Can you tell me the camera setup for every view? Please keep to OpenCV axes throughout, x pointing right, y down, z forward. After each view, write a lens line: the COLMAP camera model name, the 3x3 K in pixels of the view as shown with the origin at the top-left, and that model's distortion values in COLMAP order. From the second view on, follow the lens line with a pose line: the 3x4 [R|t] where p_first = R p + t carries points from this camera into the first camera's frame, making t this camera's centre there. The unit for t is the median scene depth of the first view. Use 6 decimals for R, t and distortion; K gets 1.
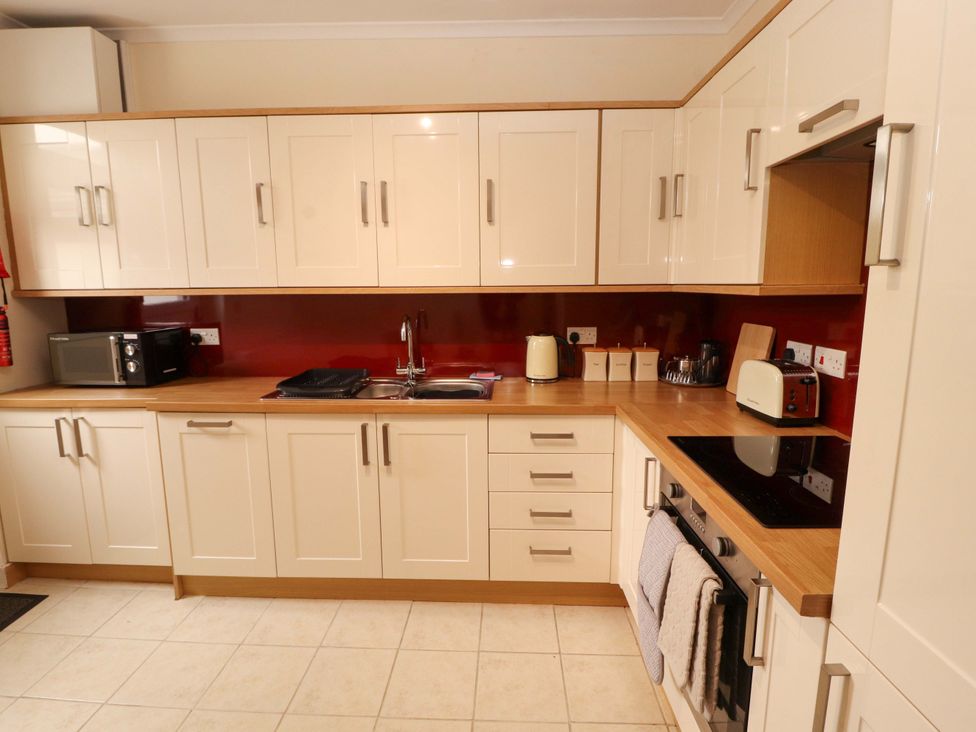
lens RADIAL K [[508.9, 0, 490.9], [0, 508.9, 365.0], [0, 0, 1]] dist [0.002708, -0.016600]
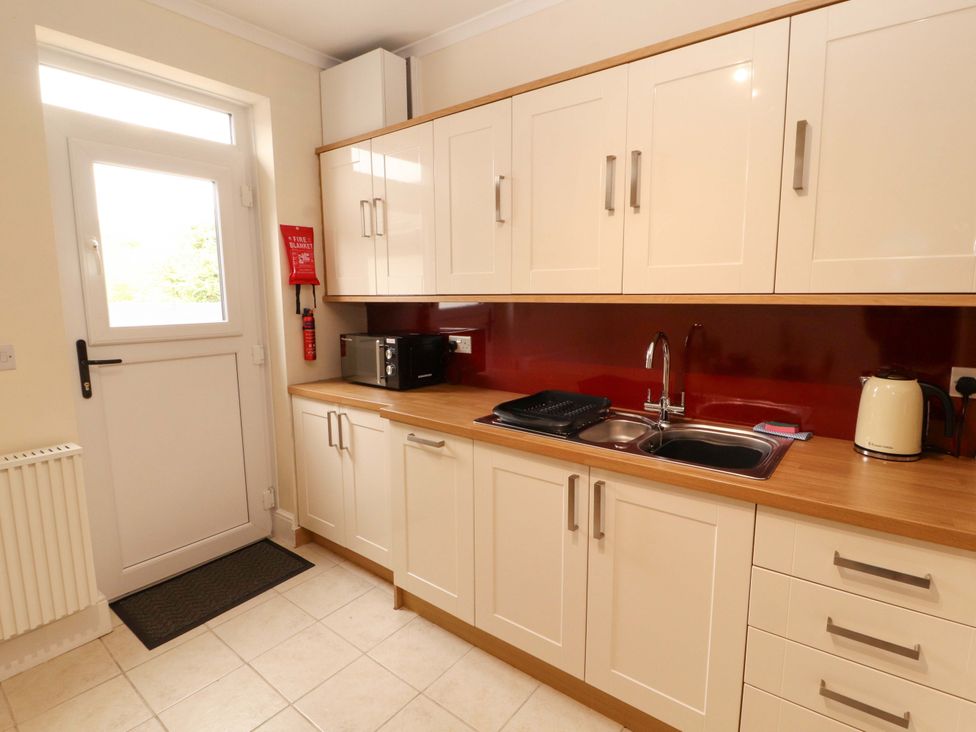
lens RADIAL K [[508.9, 0, 490.9], [0, 508.9, 365.0], [0, 0, 1]] dist [0.002708, -0.016600]
pose [[0.808836, 0.083010, -0.582145, 0.069776], [-0.089314, 0.995843, 0.017906, -0.045578], [0.581211, 0.037511, 0.812888, 0.280428]]
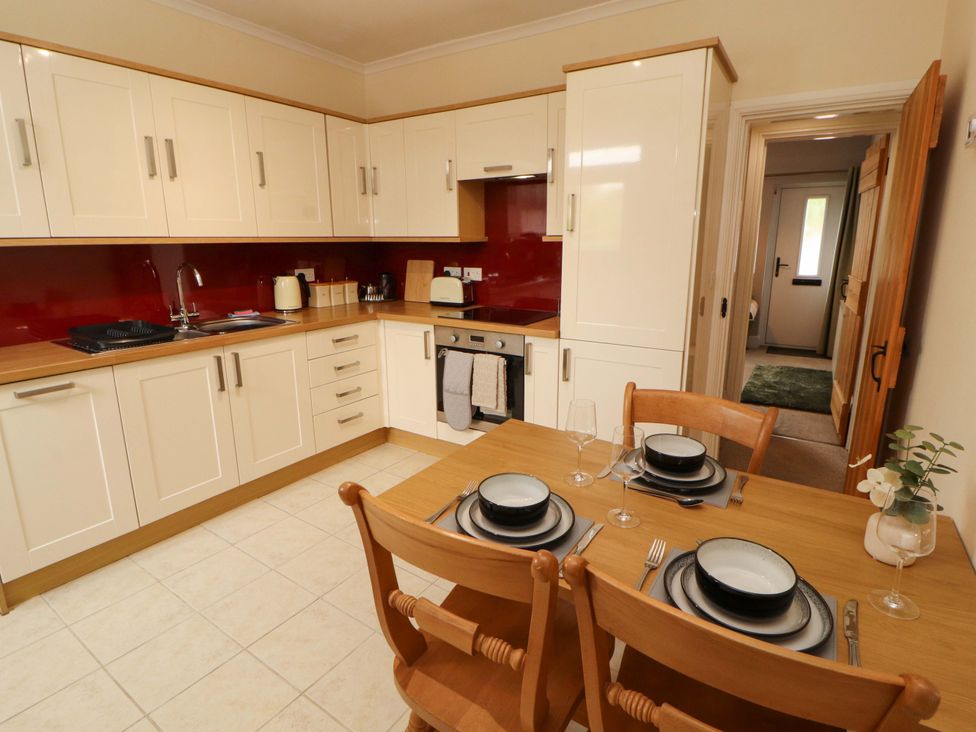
lens RADIAL K [[508.9, 0, 490.9], [0, 508.9, 365.0], [0, 0, 1]] dist [0.002708, -0.016600]
pose [[0.516126, -0.199683, 0.832911, -0.815086], [0.129777, 0.979449, 0.154396, 0.033849], [-0.846624, 0.028404, 0.531434, -0.137803]]
